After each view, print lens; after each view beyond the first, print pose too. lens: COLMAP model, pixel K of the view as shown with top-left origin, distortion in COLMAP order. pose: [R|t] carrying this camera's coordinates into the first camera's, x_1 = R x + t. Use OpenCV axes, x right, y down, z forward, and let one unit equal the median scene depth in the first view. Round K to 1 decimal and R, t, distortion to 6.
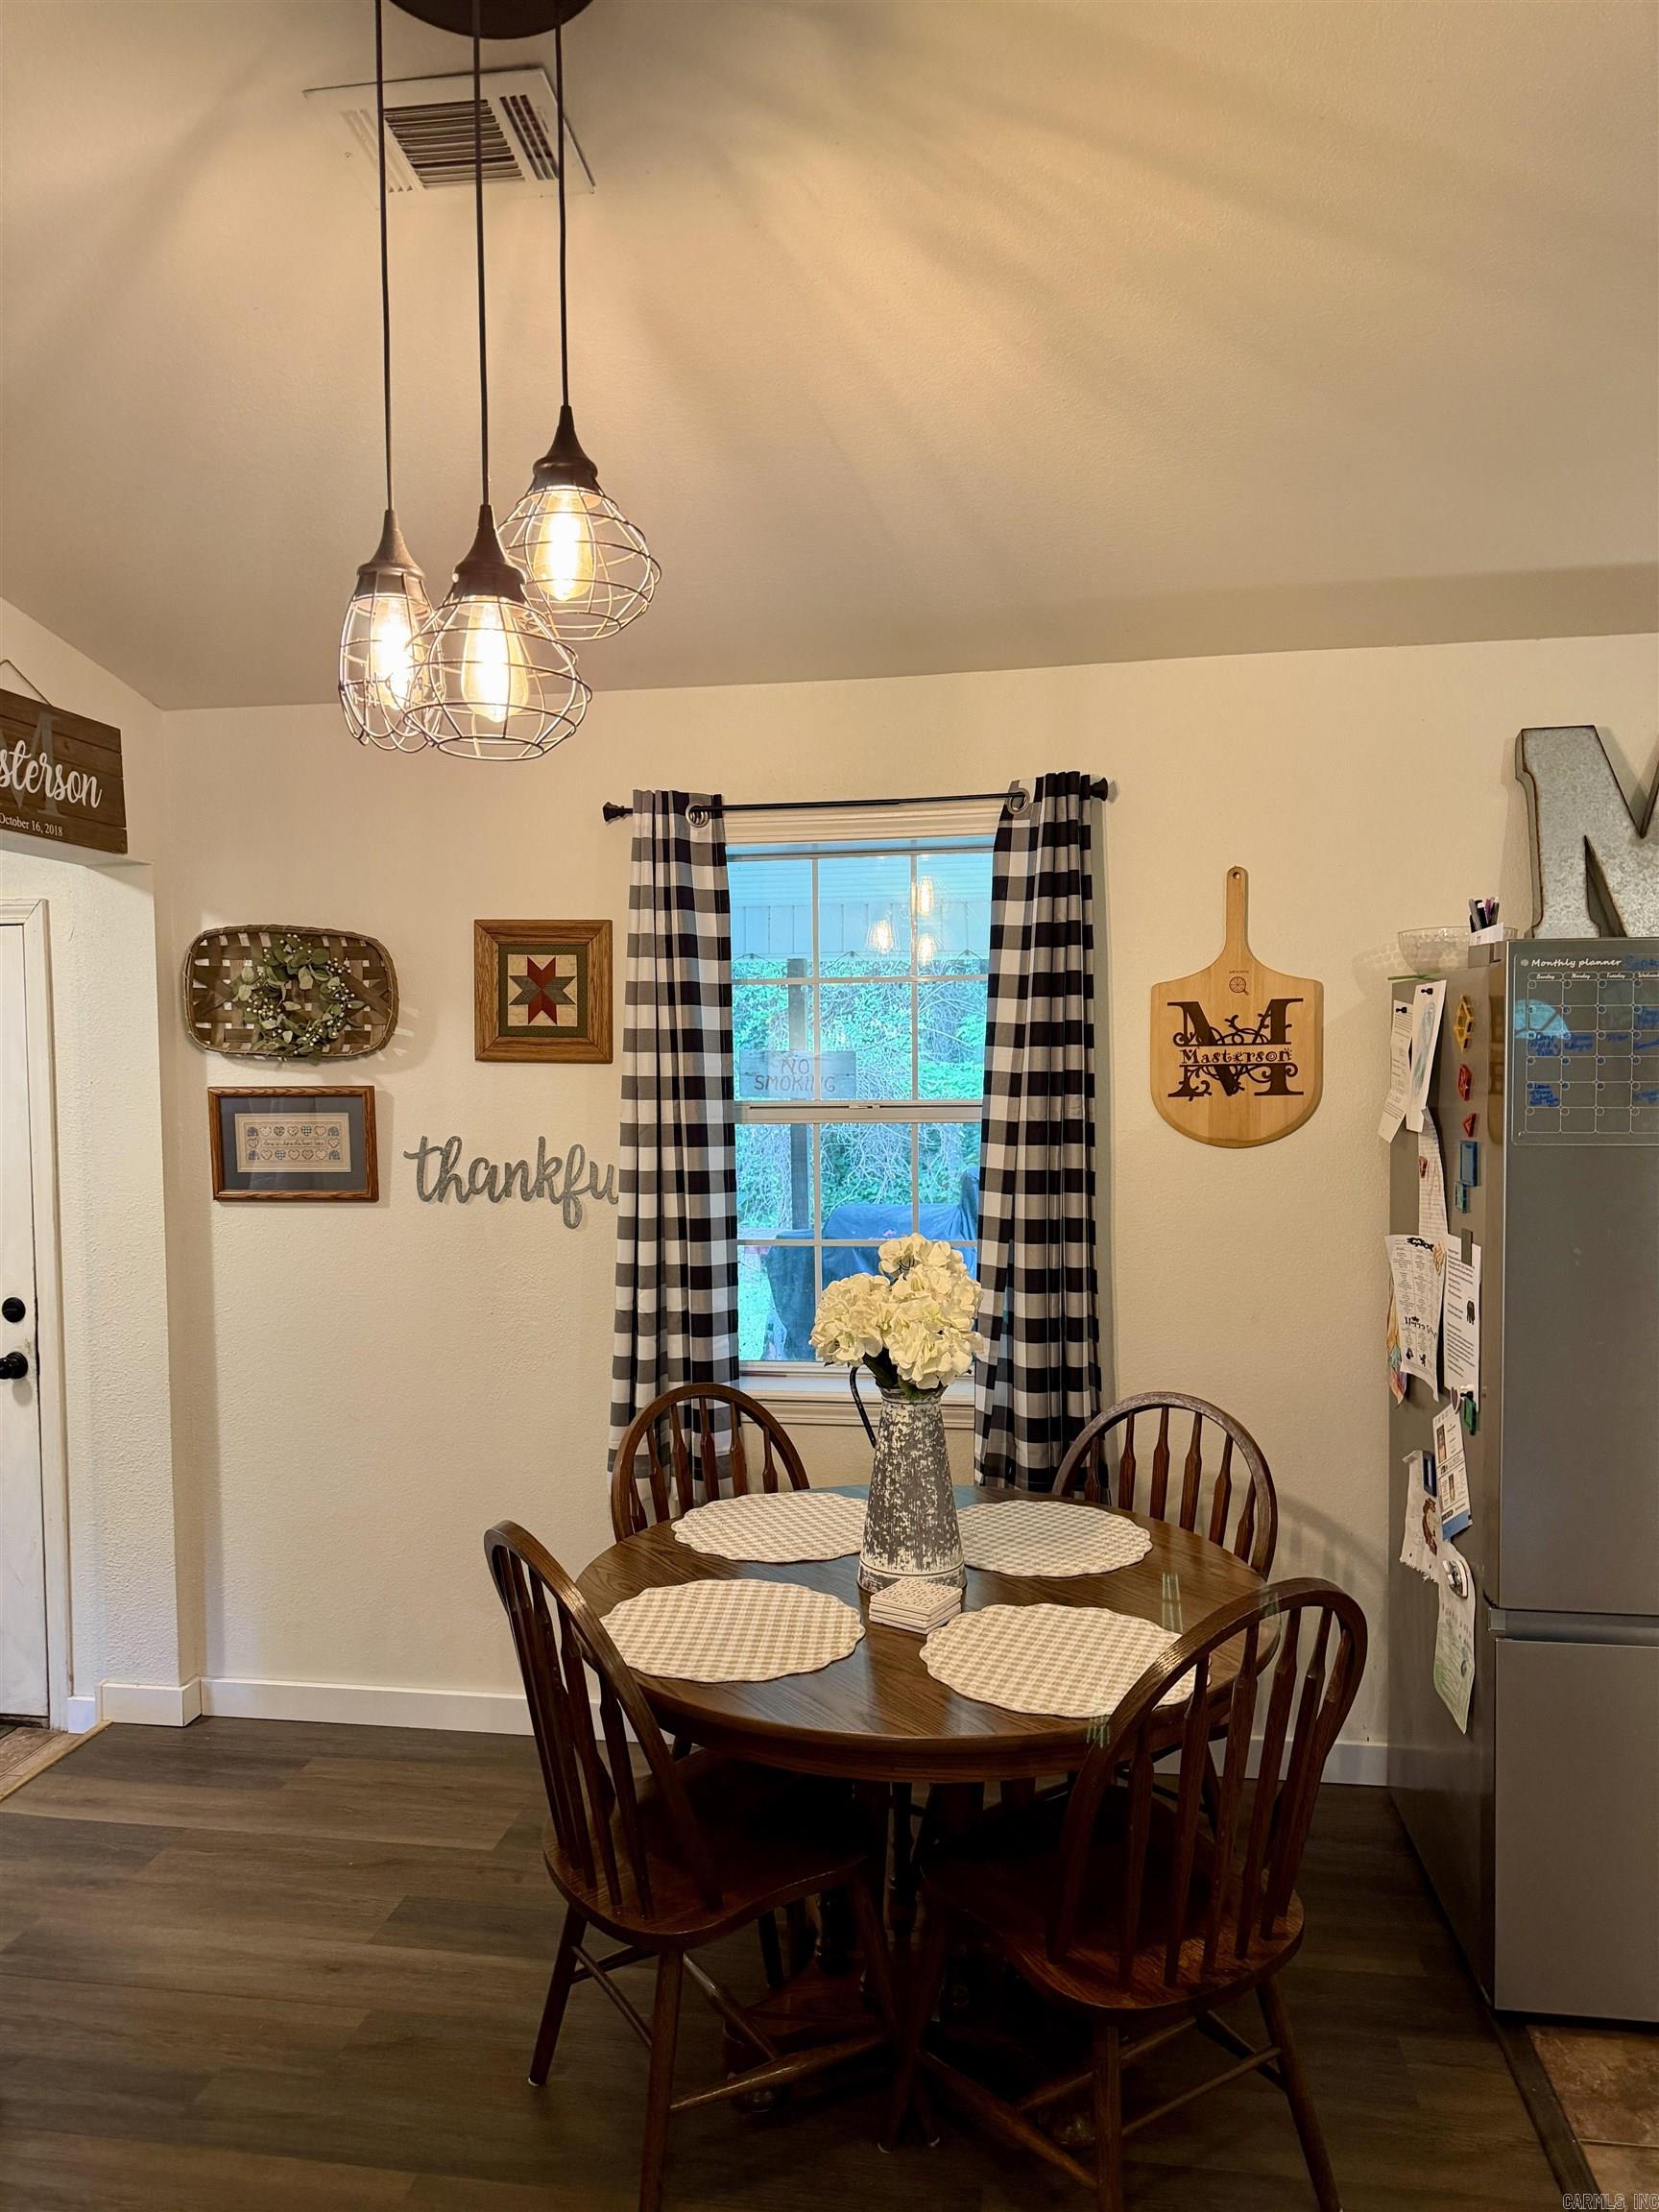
lens RADIAL K [[1553.4, 0, 821.5], [0, 1553.4, 1124.8], [0, 0, 1]] dist [0.072217, -0.099519]
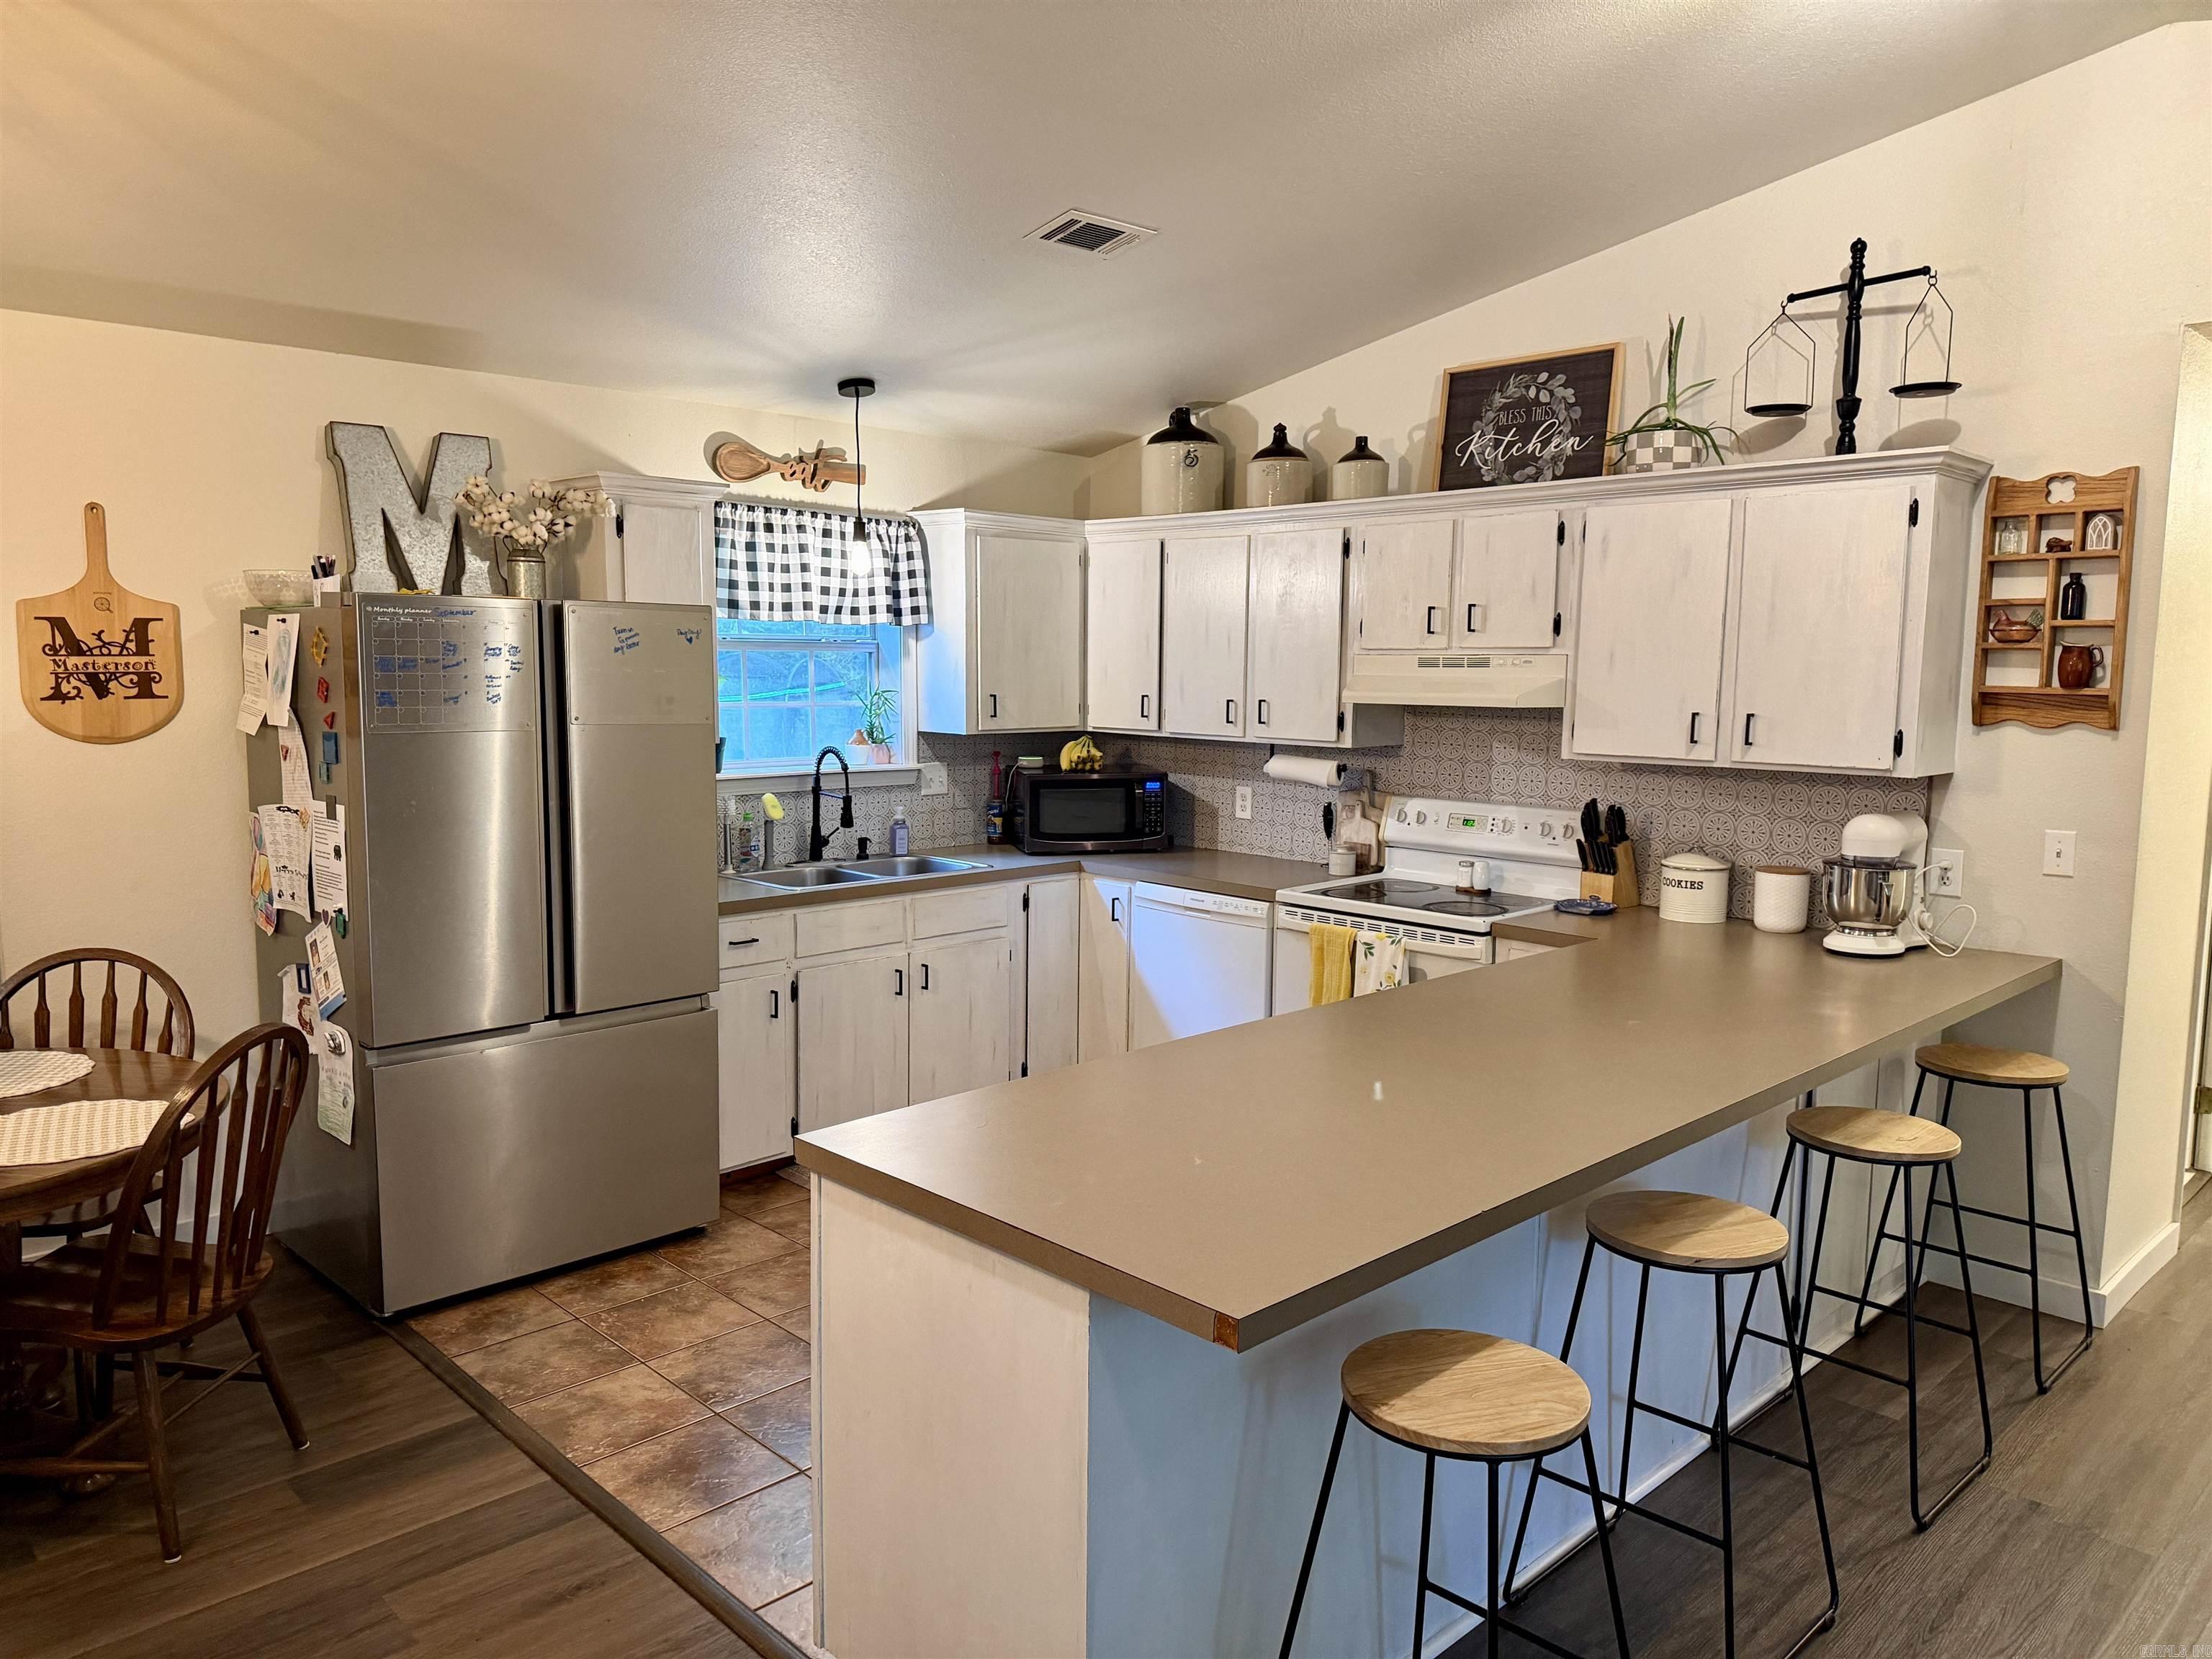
lens RADIAL K [[1570.9, 0, 1114.1], [0, 1570.9, 838.8], [0, 0, 1]] dist [0.143649, -0.225186]
pose [[0.599561, -0.078077, 0.796512, -0.262659], [0.017225, 0.996258, 0.084691, -0.003227], [-0.800144, -0.037058, 0.598662, -0.352475]]
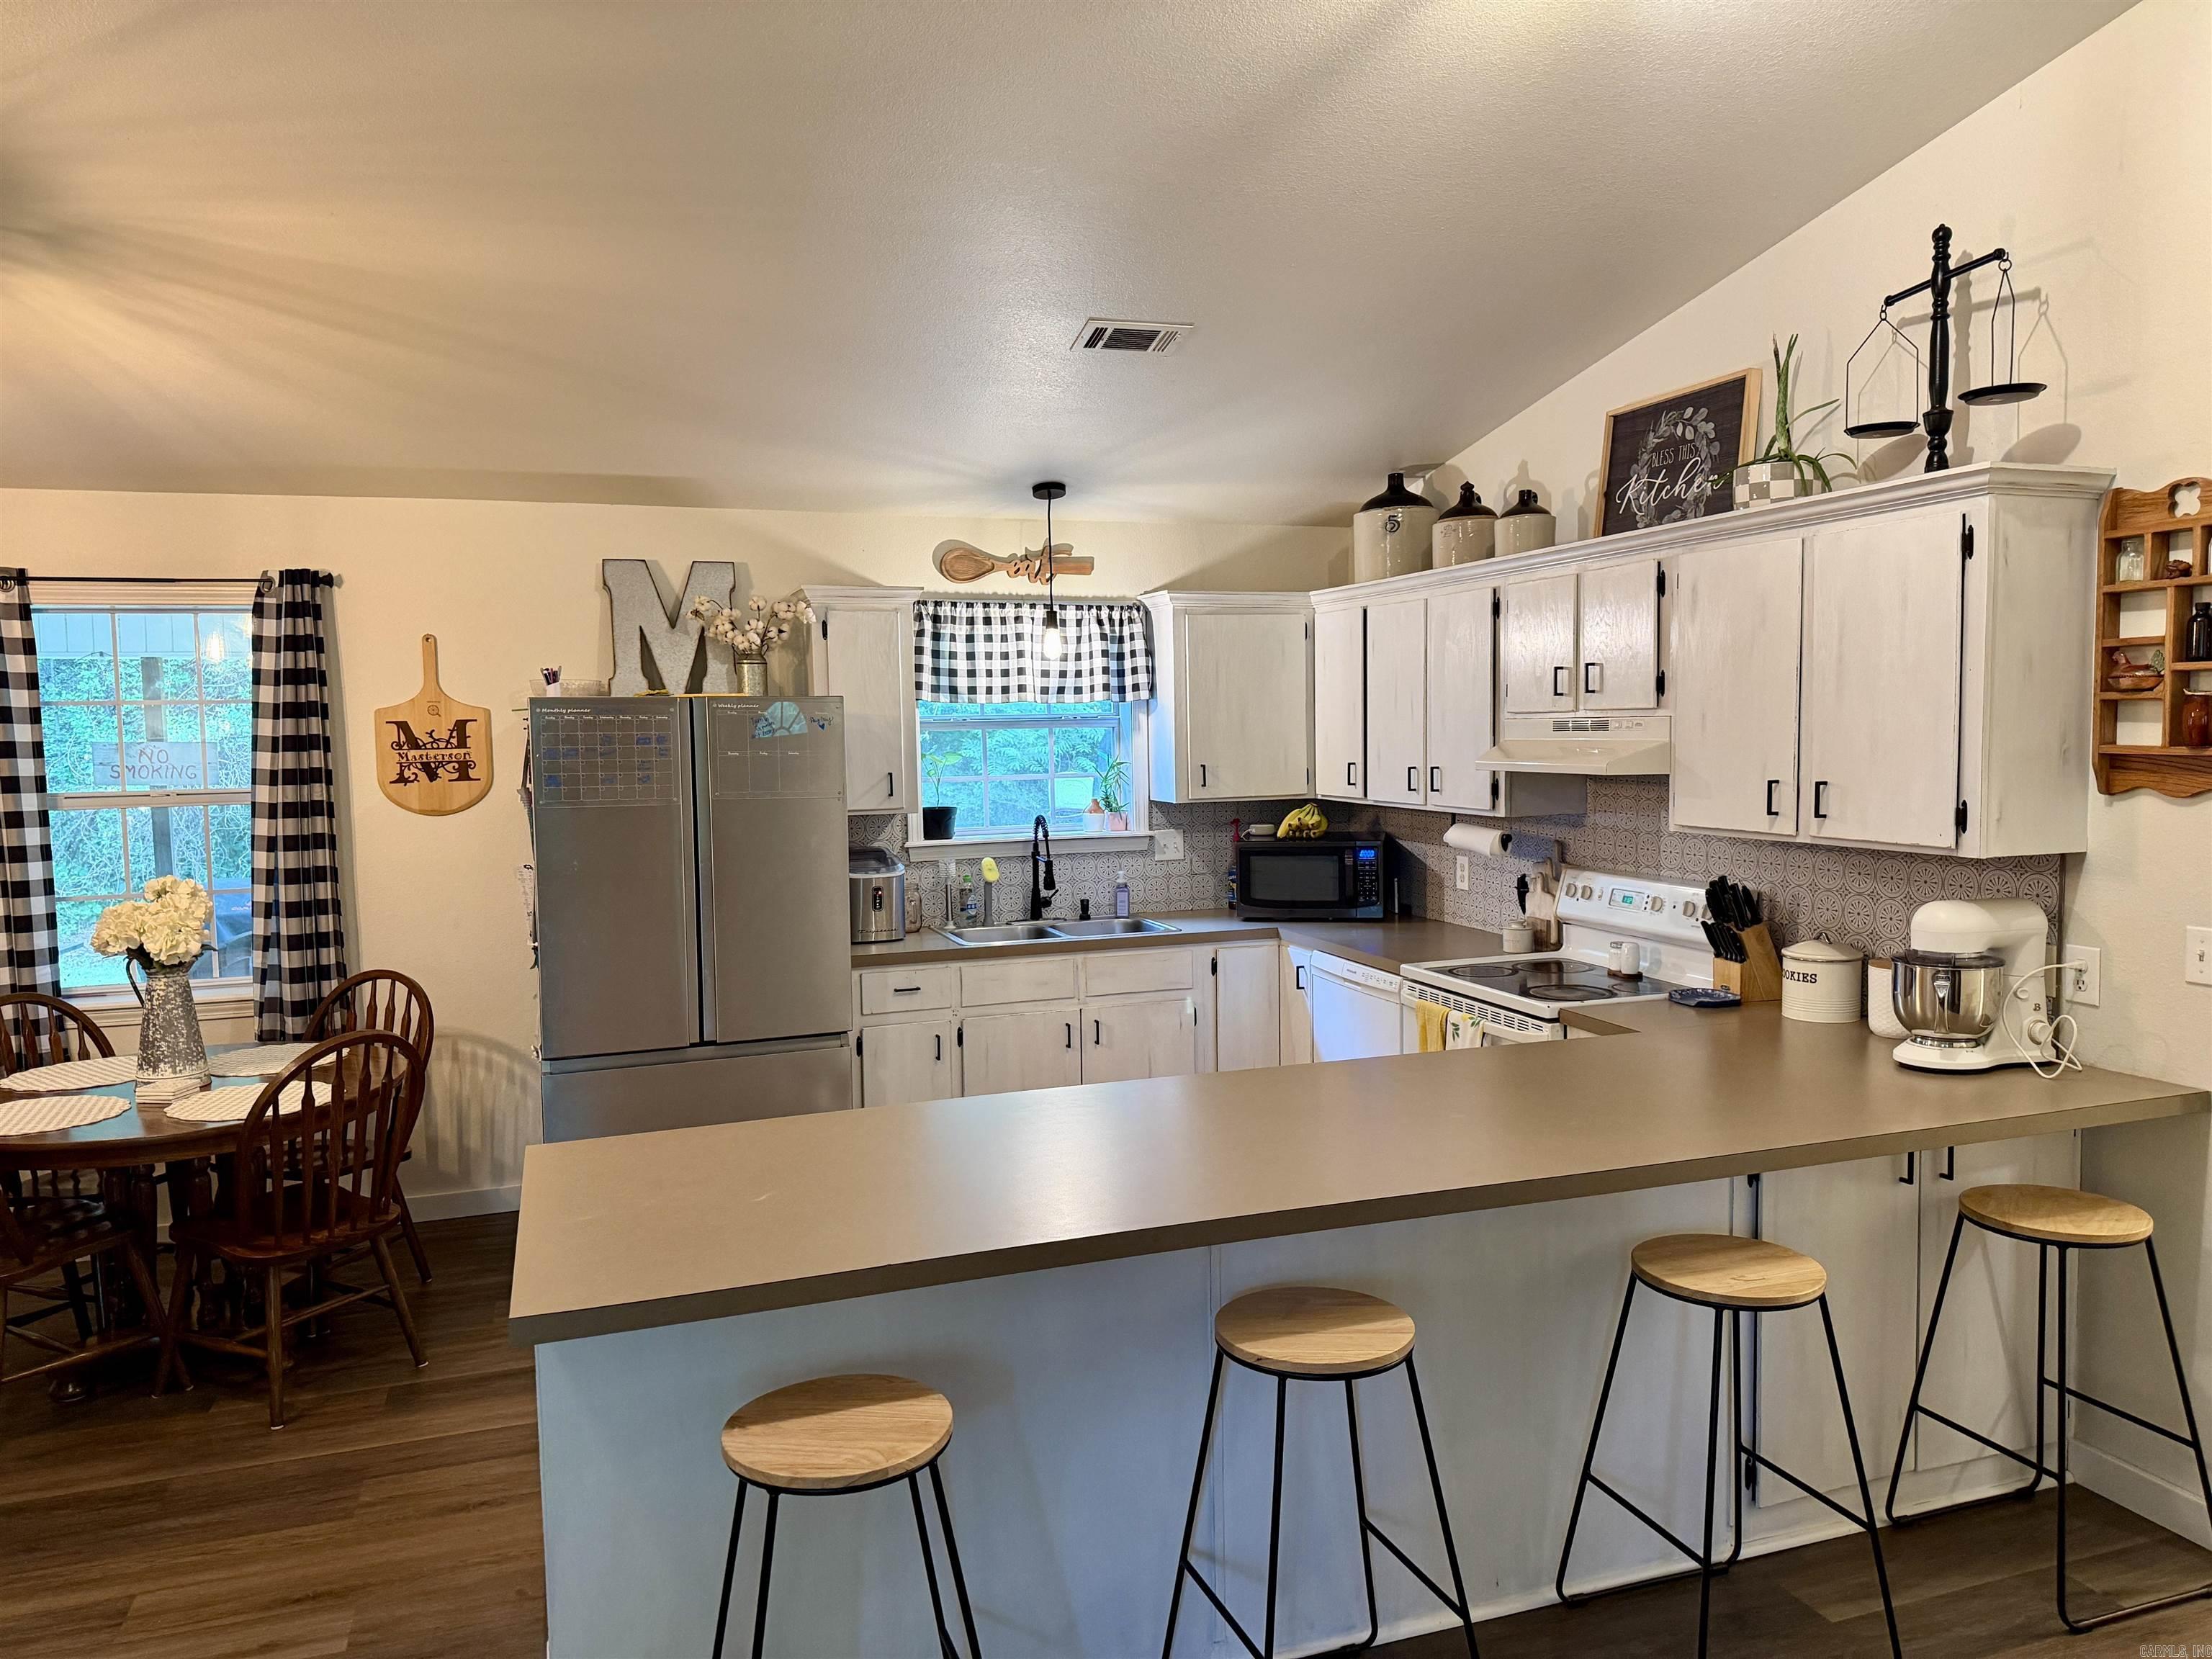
lens RADIAL K [[1574.6, 0, 1102.1], [0, 1574.6, 826.7], [0, 0, 1]] dist [0.140928, -0.195230]
pose [[0.886532, -0.037904, 0.461113, 0.120490], [0.028432, 0.999218, 0.027474, 0.000983], [-0.461794, -0.011246, 0.886916, -0.756649]]
